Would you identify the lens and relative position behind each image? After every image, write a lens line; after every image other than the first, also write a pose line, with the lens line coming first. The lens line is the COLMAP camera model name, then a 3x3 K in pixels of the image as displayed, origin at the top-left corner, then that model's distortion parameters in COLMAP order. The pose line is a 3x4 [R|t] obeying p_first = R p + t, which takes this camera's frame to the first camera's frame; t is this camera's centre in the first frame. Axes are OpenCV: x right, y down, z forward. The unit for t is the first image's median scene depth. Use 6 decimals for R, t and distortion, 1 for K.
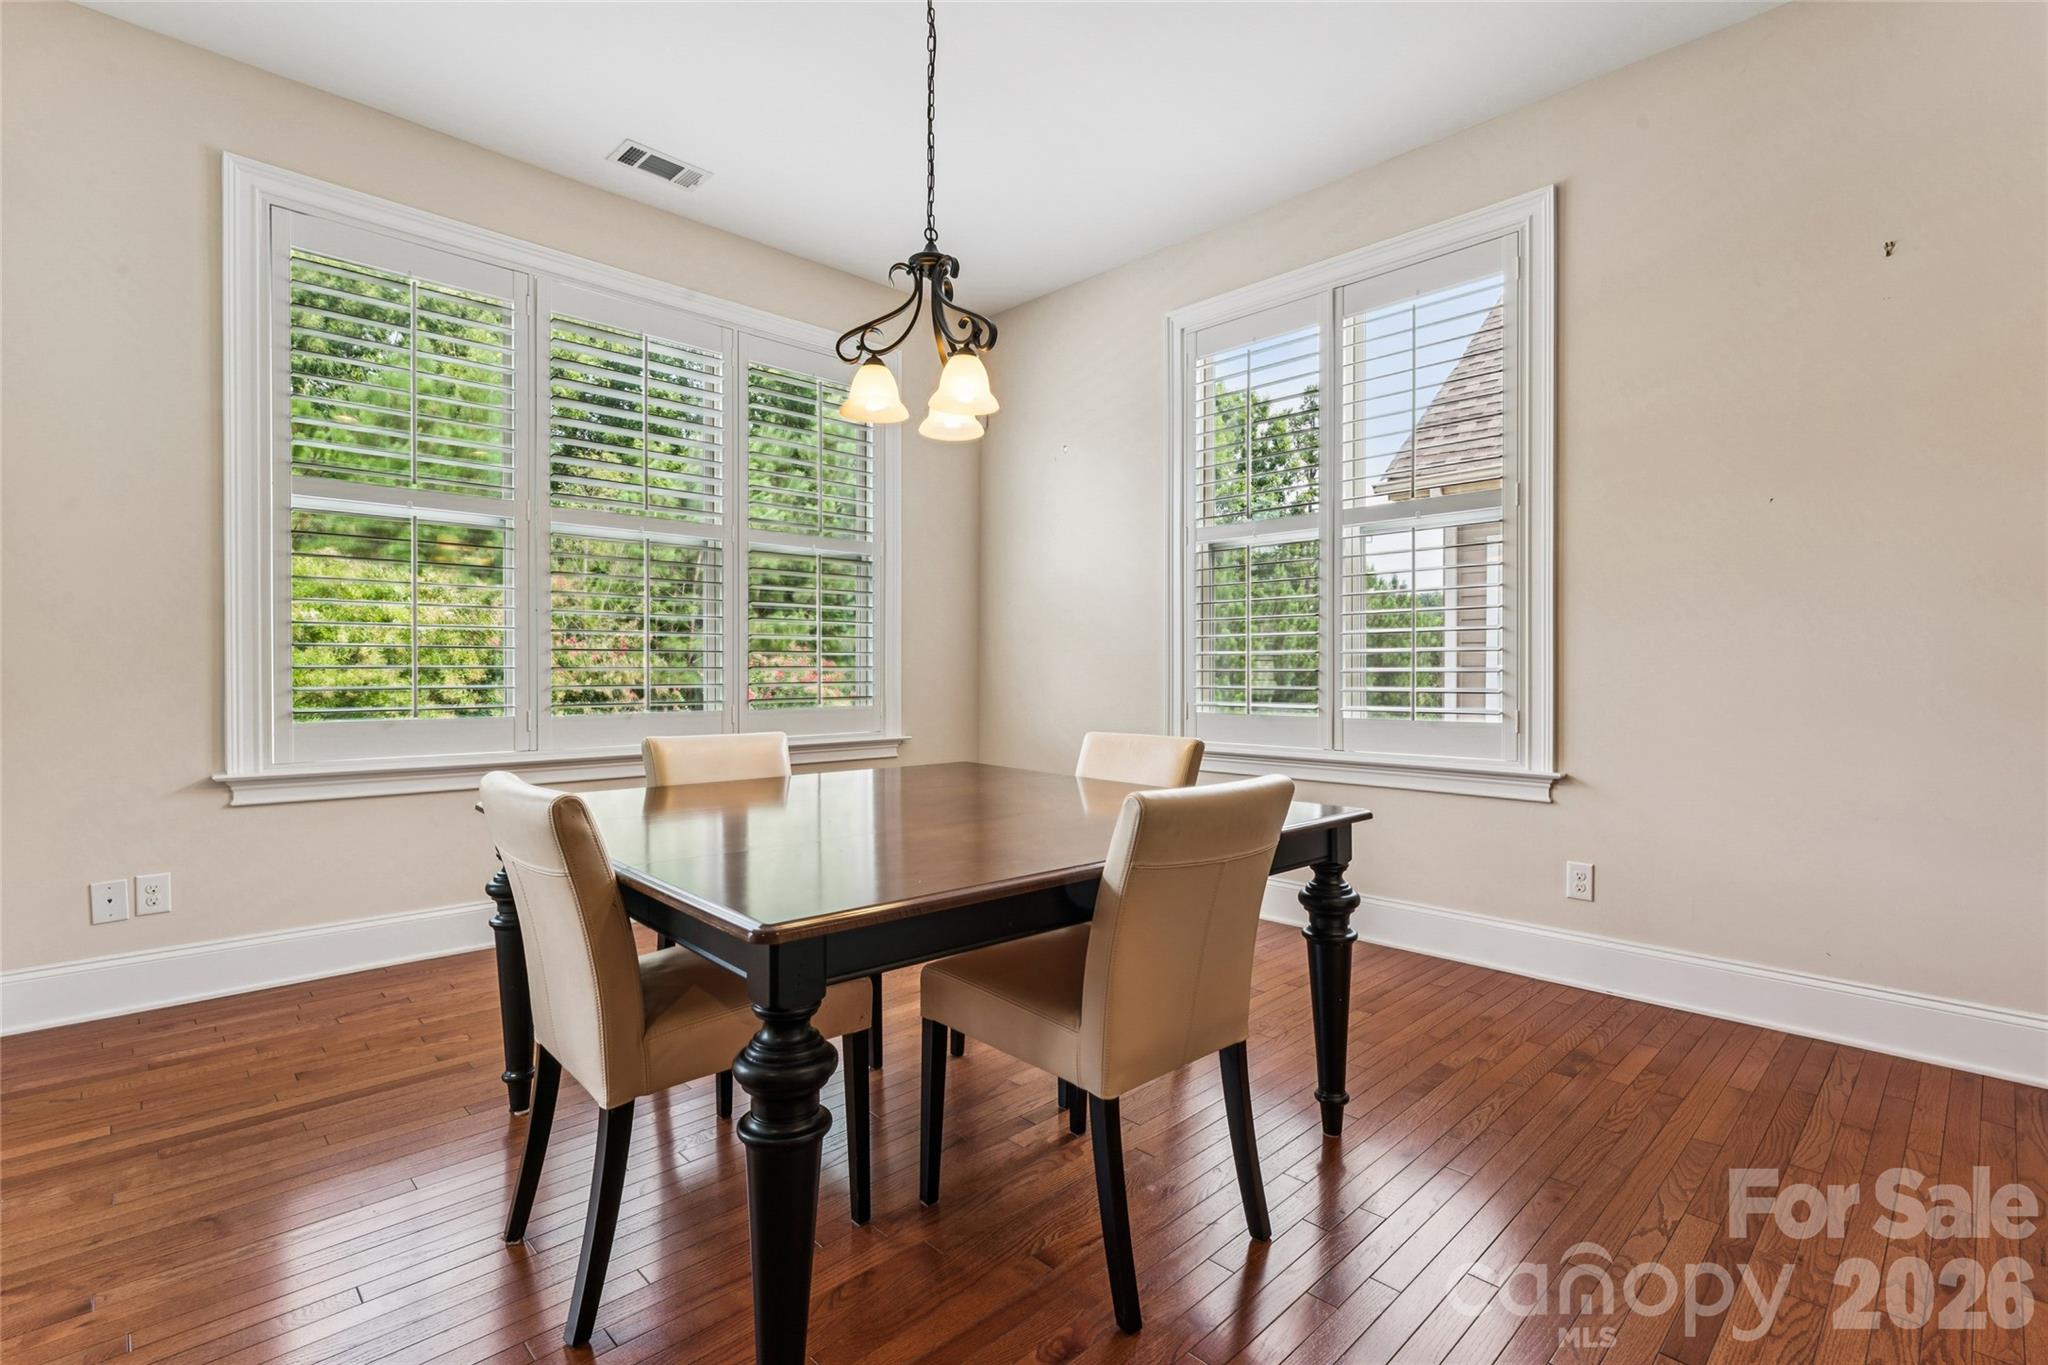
lens RADIAL K [[950.7, 0, 1017.3], [0, 950.7, 668.9], [0, 0, 1]] dist [-0.004411, -0.000146]
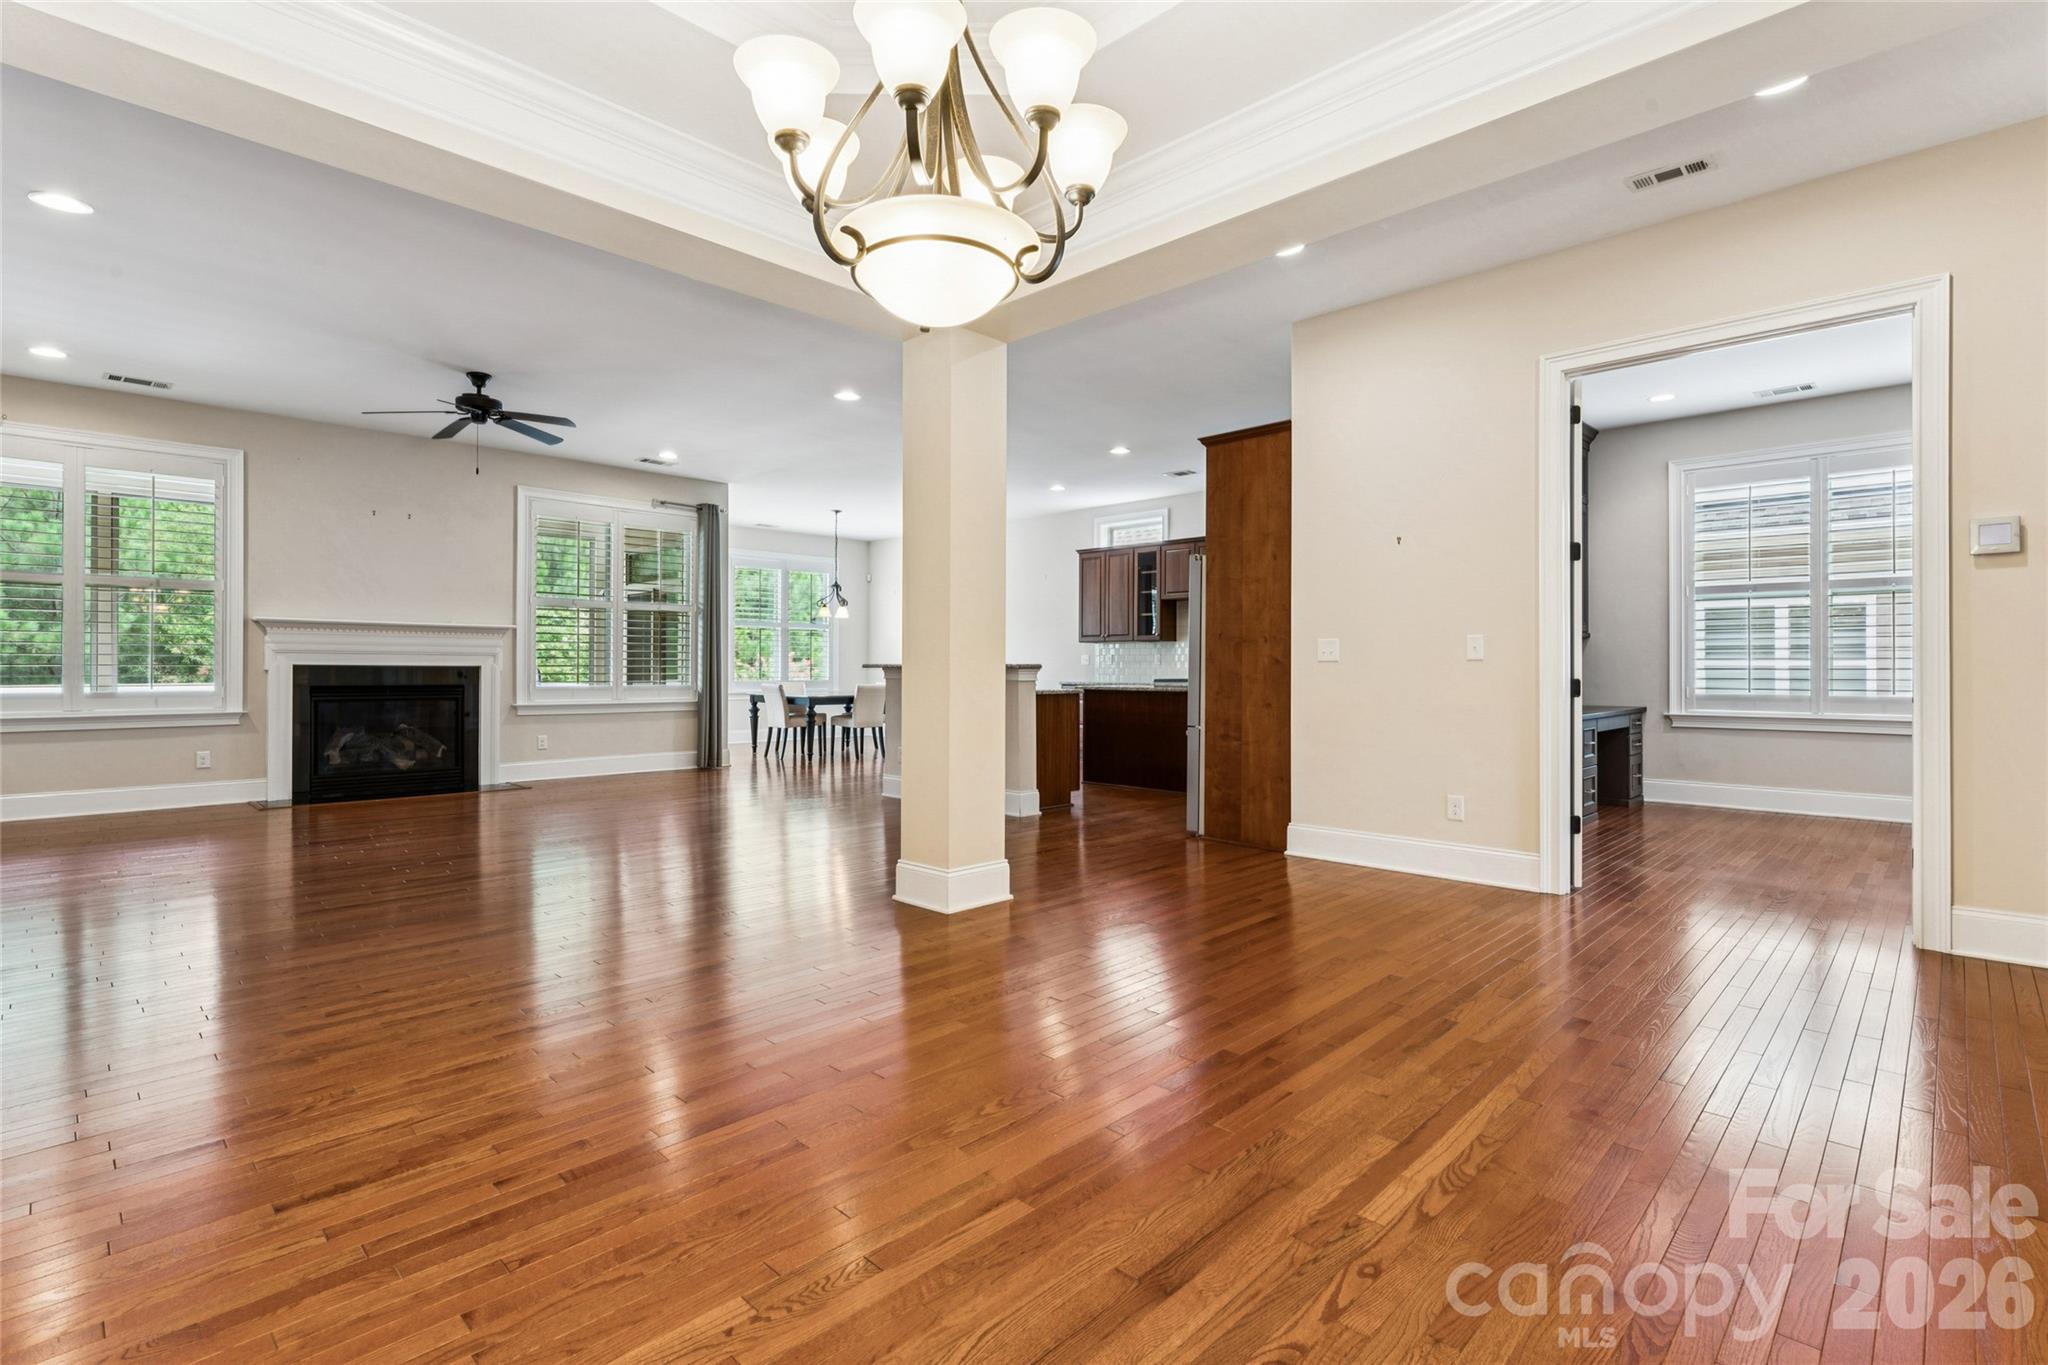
lens RADIAL K [[958.0, 0, 1028.5], [0, 958.0, 663.2], [0, 0, 1]] dist [0.002506, 0.000695]
pose [[0.999747, -0.000856, 0.022479, 0.802318], [0.001013, 0.999975, -0.006977, 0.013302], [-0.022472, 0.006998, 0.999723, -4.023088]]
